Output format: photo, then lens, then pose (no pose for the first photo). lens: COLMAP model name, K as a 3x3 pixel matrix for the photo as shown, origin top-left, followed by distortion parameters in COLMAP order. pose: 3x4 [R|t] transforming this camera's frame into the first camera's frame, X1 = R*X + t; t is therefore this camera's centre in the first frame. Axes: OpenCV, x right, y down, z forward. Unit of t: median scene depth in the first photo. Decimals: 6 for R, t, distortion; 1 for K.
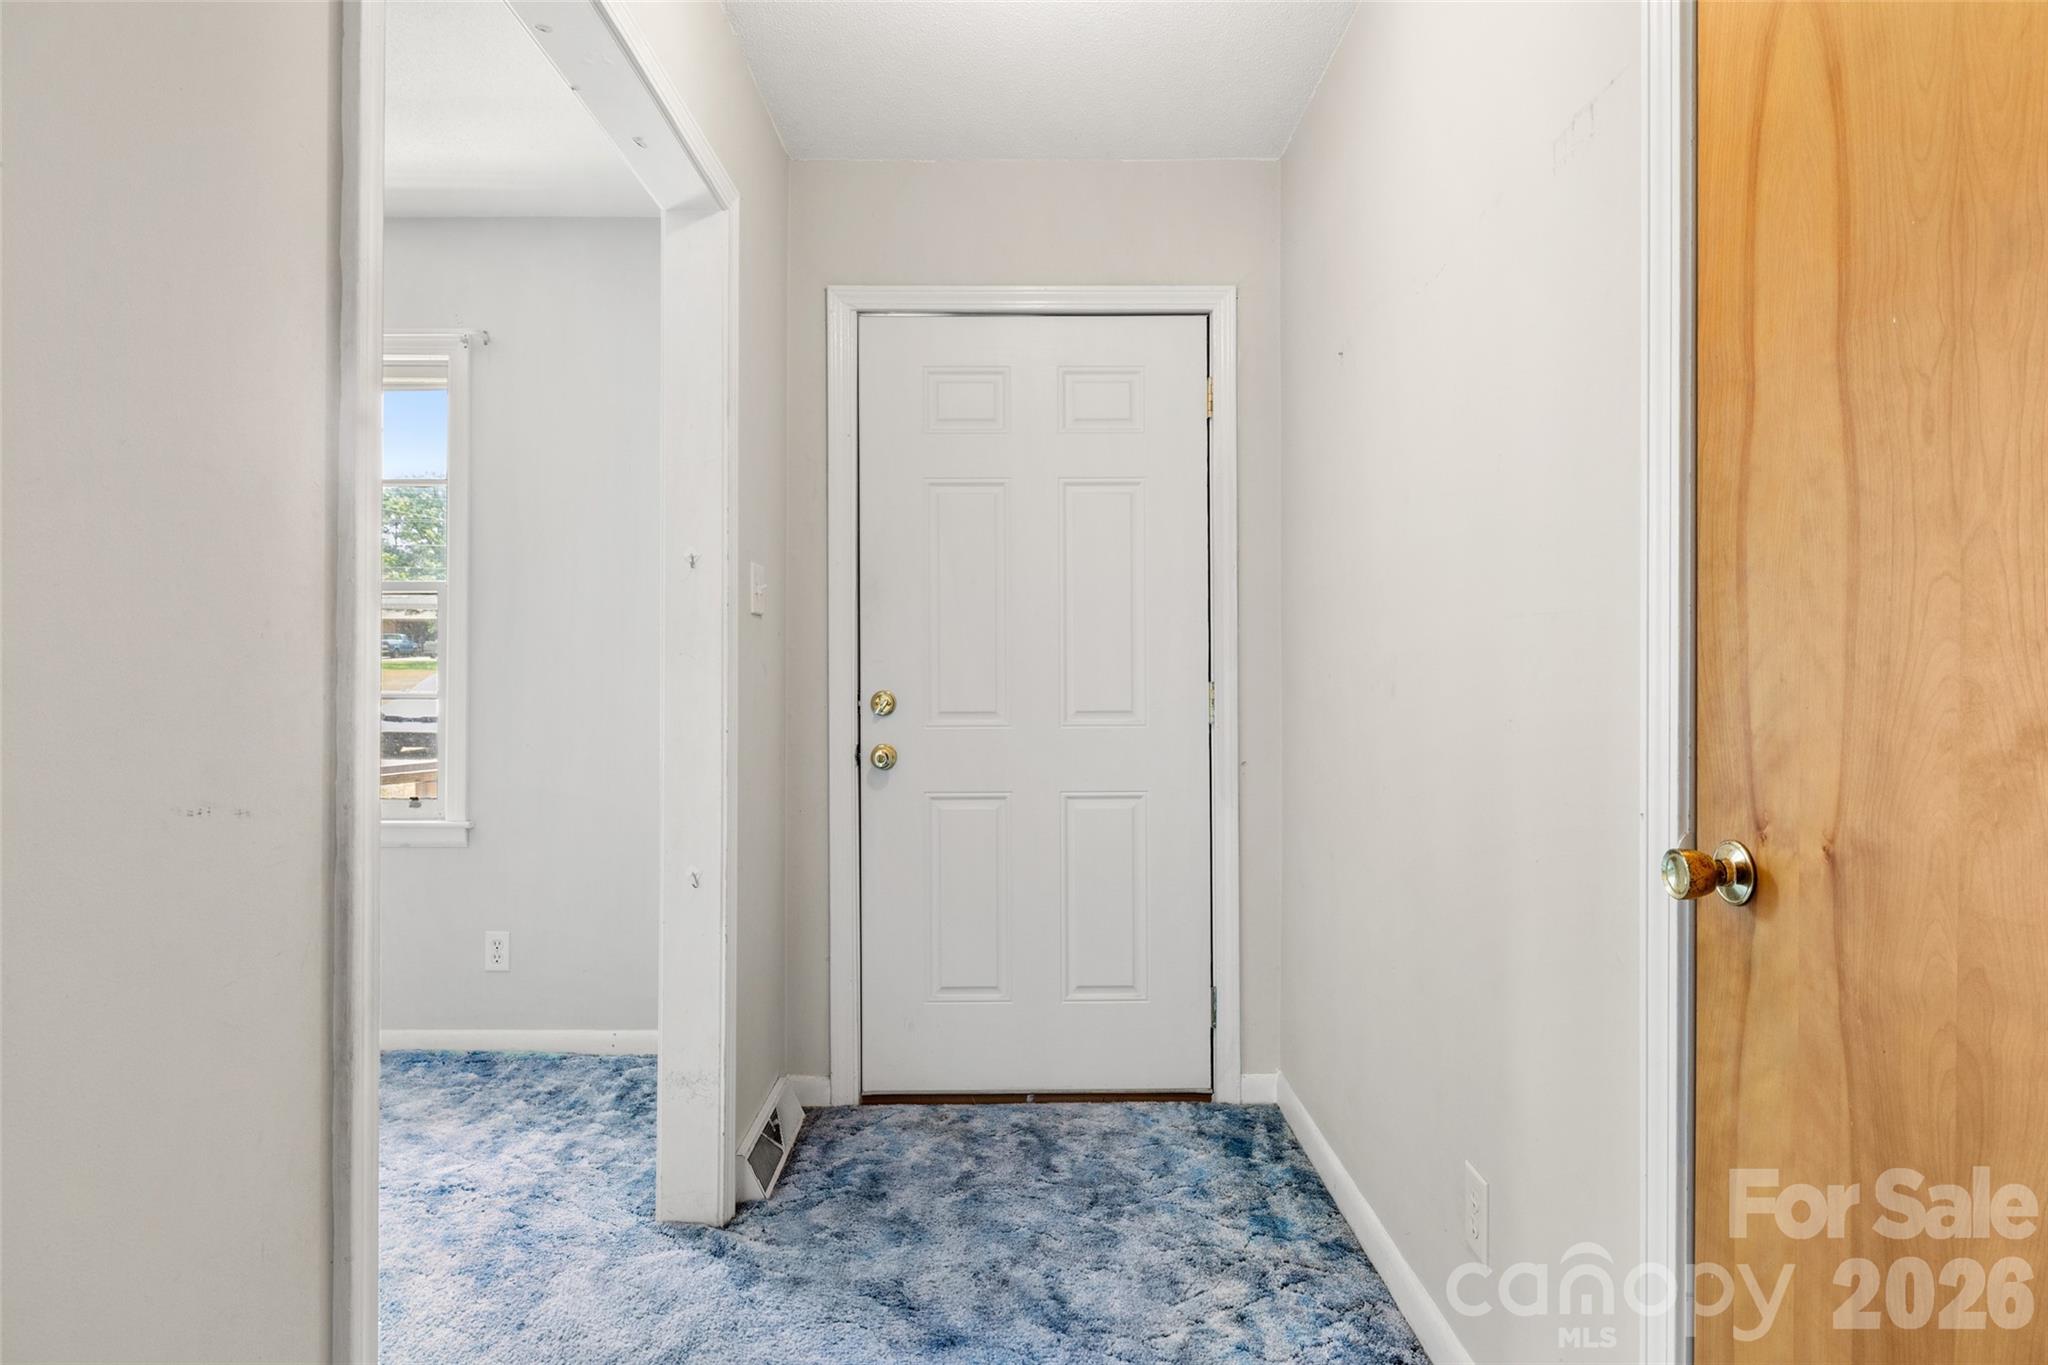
lens RADIAL K [[1136.2, 0, 1024.0], [0, 1136.2, 682.5], [0, 0, 1]] dist [0.002743, 0.000152]
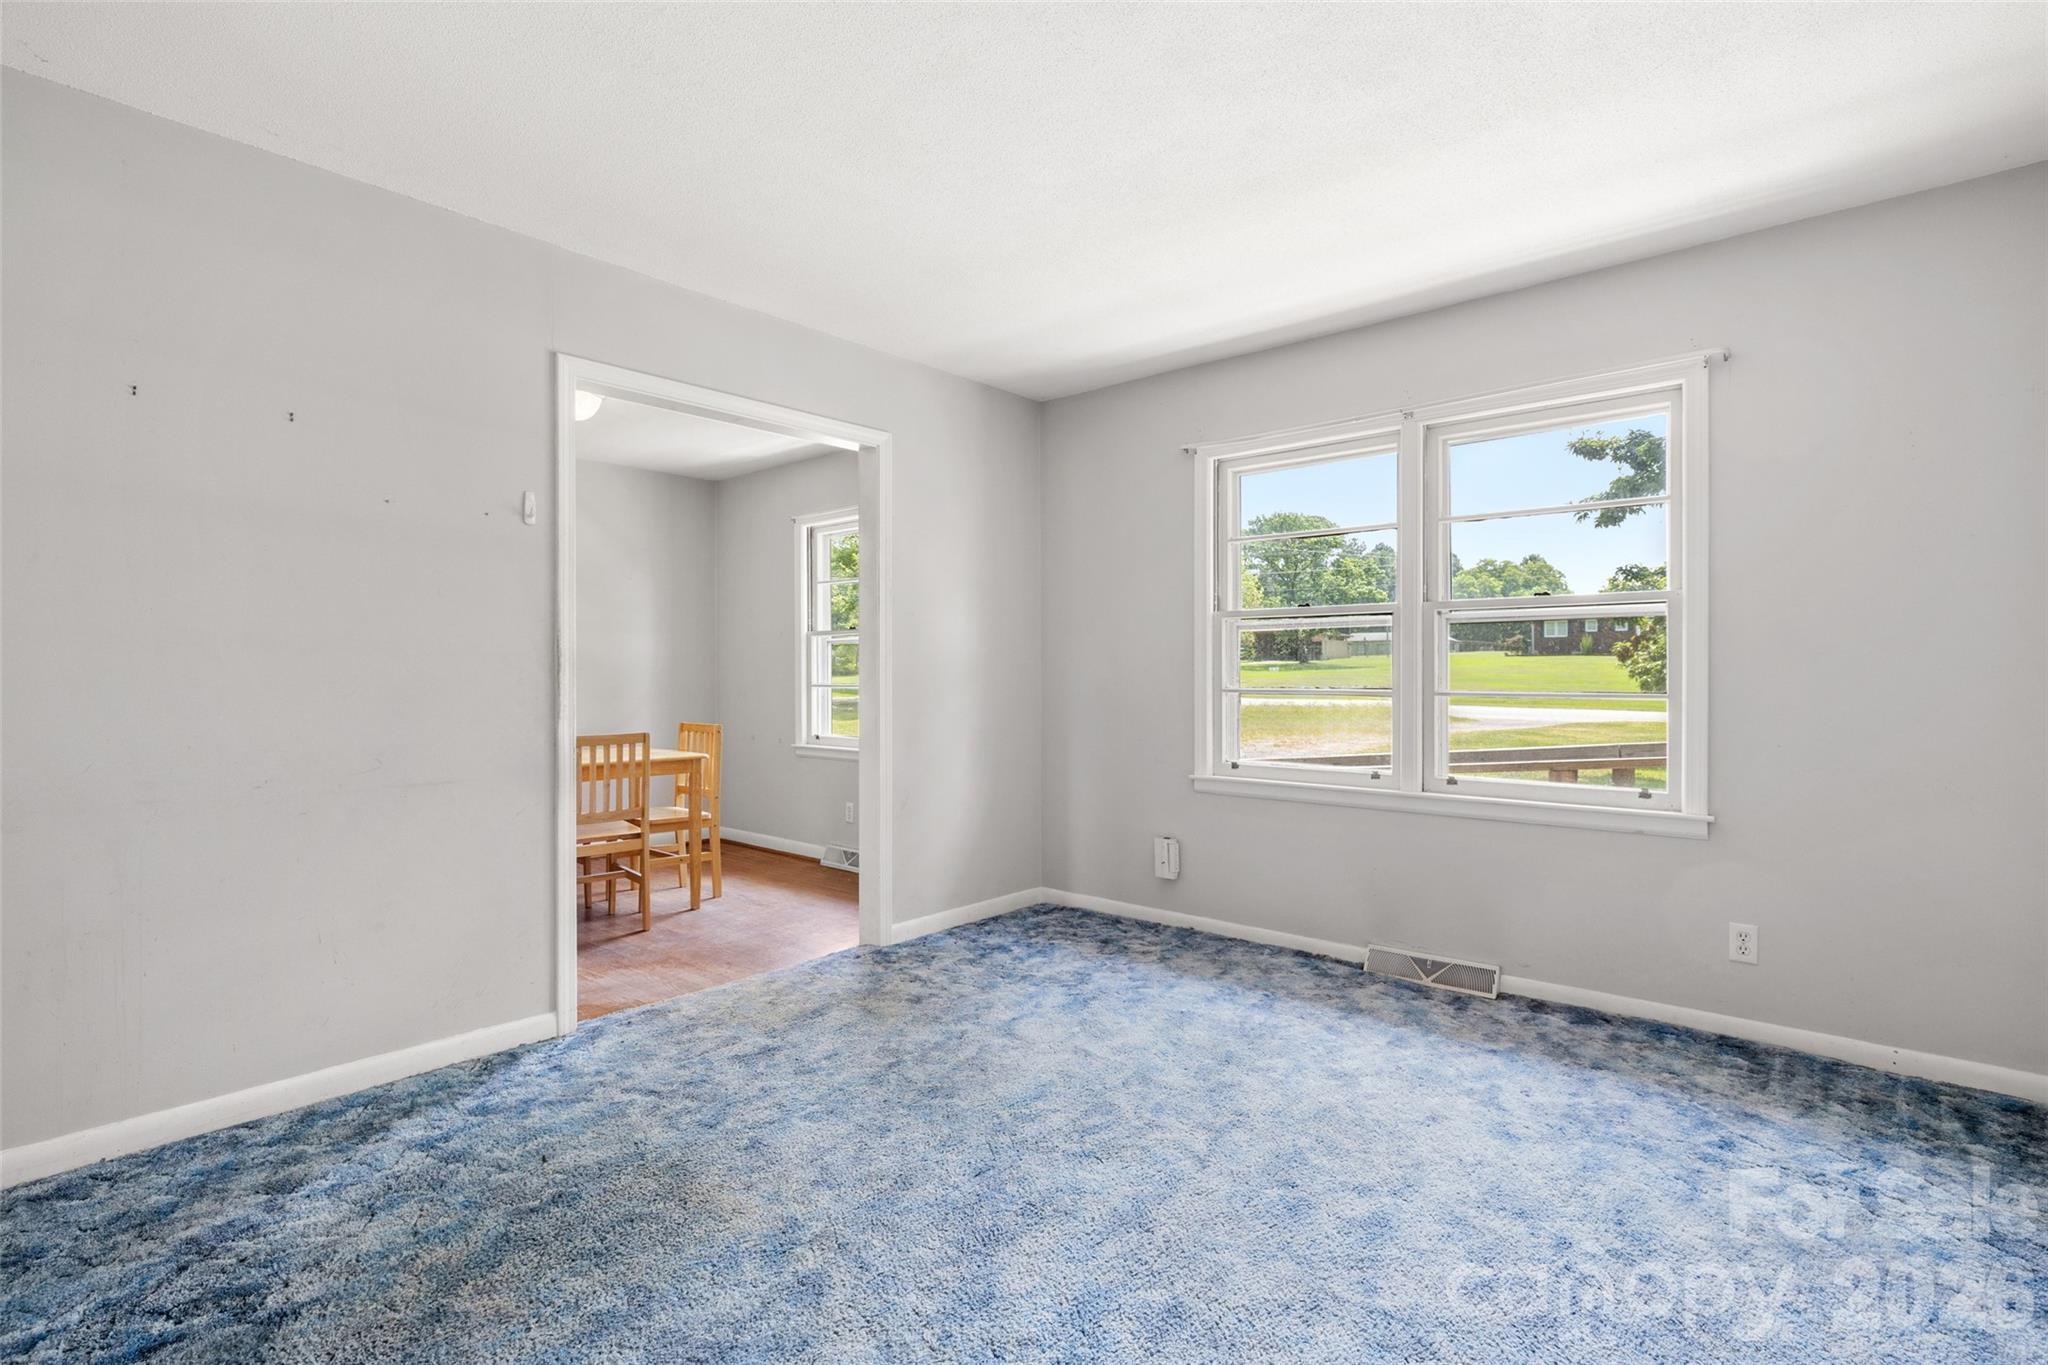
lens RADIAL K [[969.1, 0, 1010.9], [0, 969.1, 675.9], [0, 0, 1]] dist [-0.000970, 0.000385]
pose [[0.743626, -0.005955, -0.668570, -0.393428], [0.003355, 0.999981, -0.005175, -0.005733], [0.668588, 0.001605, 0.743631, -0.112764]]
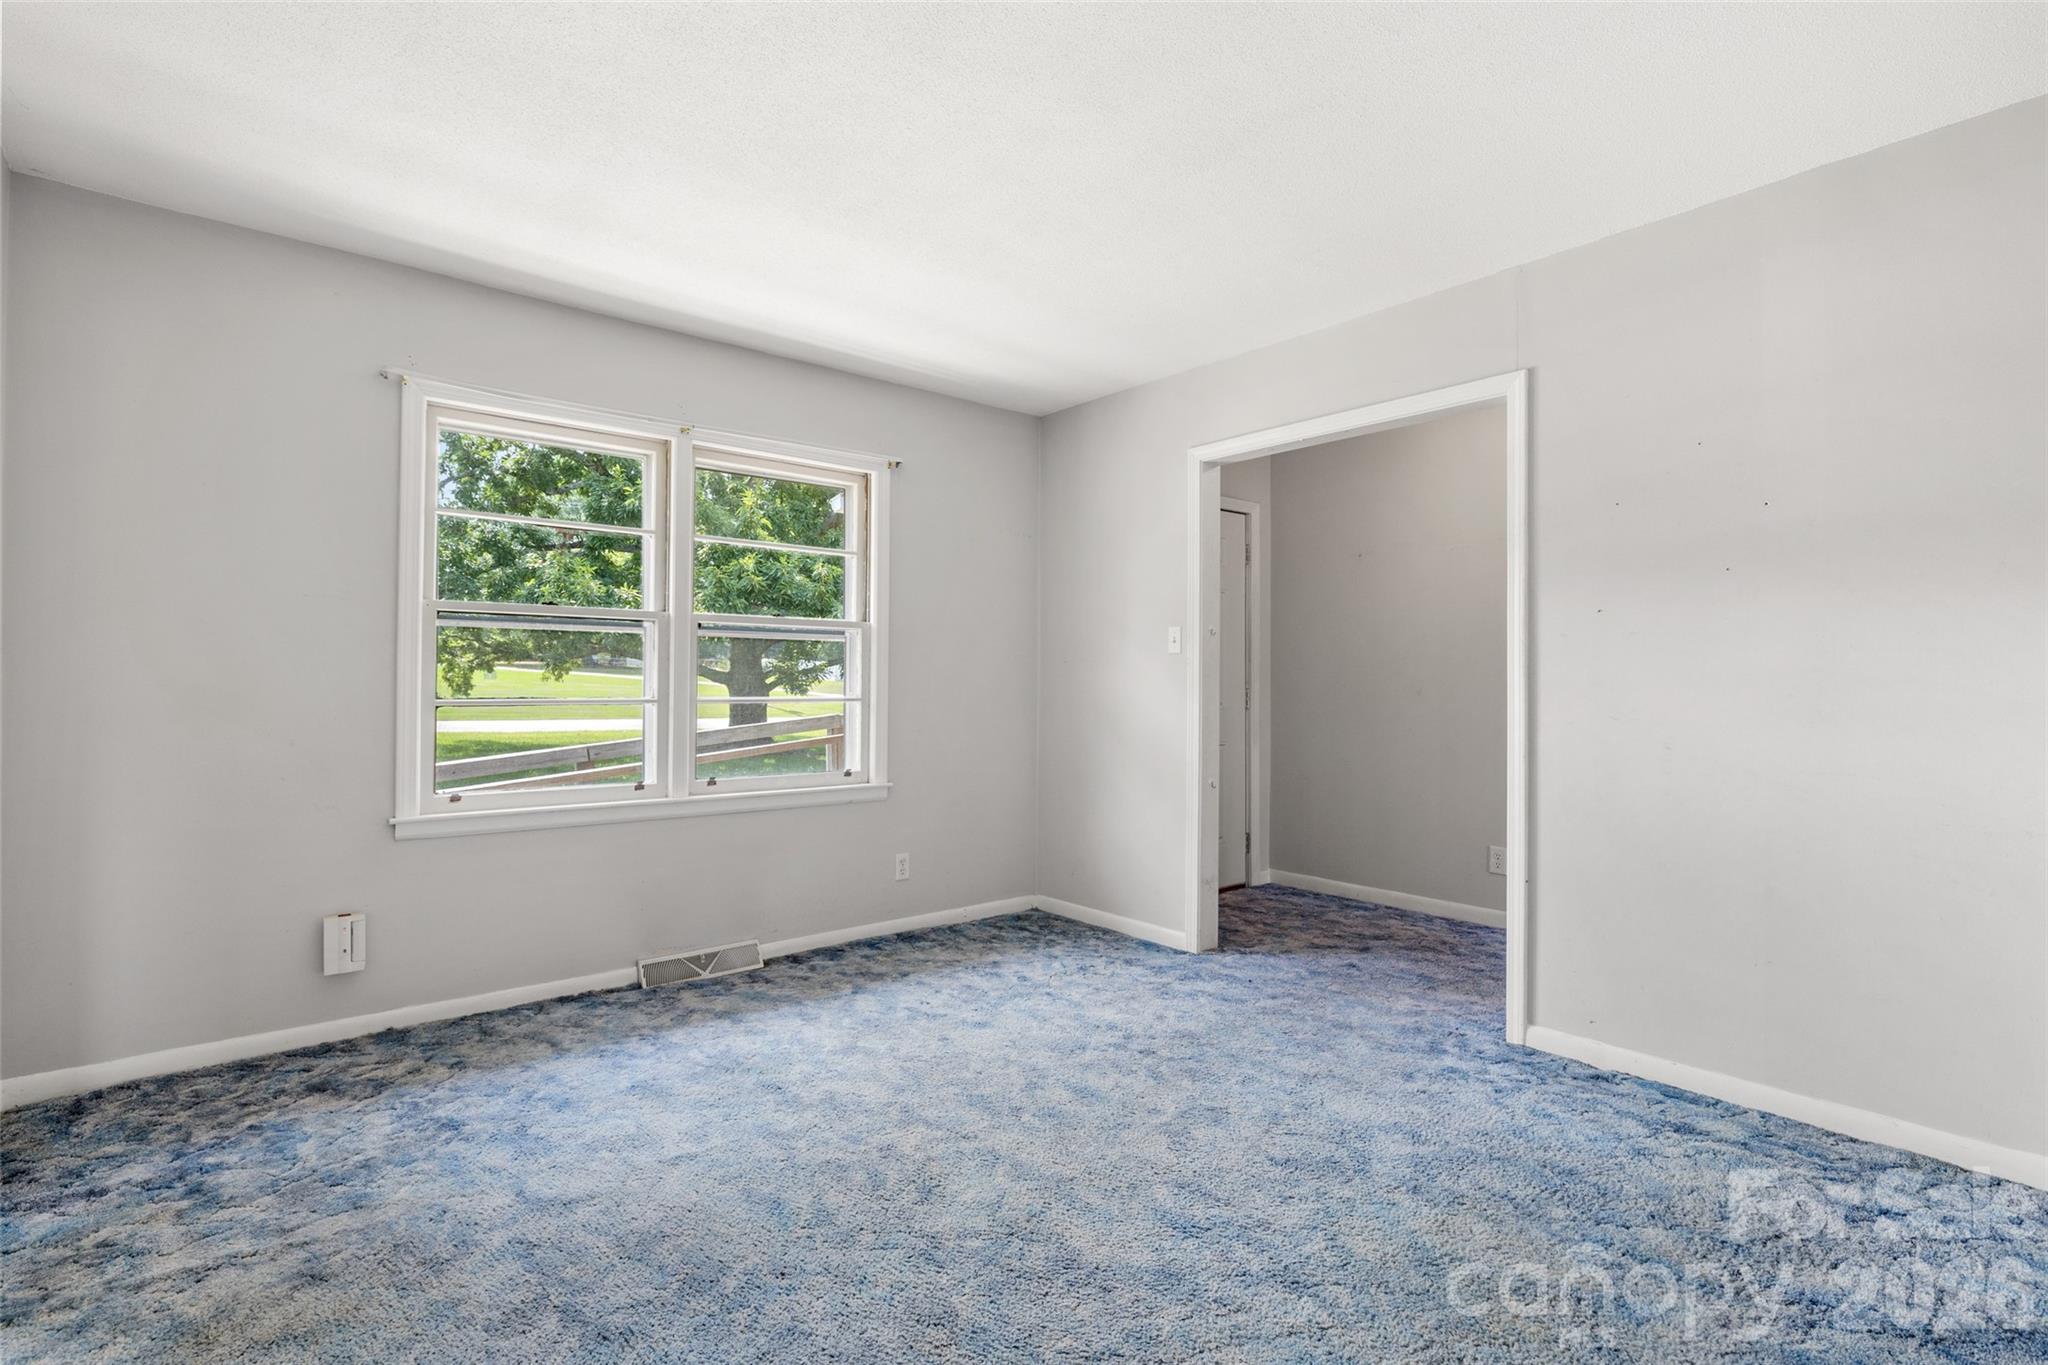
lens RADIAL K [[969.1, 0, 1010.9], [0, 969.1, 675.9], [0, 0, 1]] dist [-0.000970, 0.000385]
pose [[0.773832, 0.002059, 0.633387, -1.256770], [0.002122, 0.999981, -0.005843, -0.012436], [-0.633387, 0.005865, 0.773813, -0.106161]]
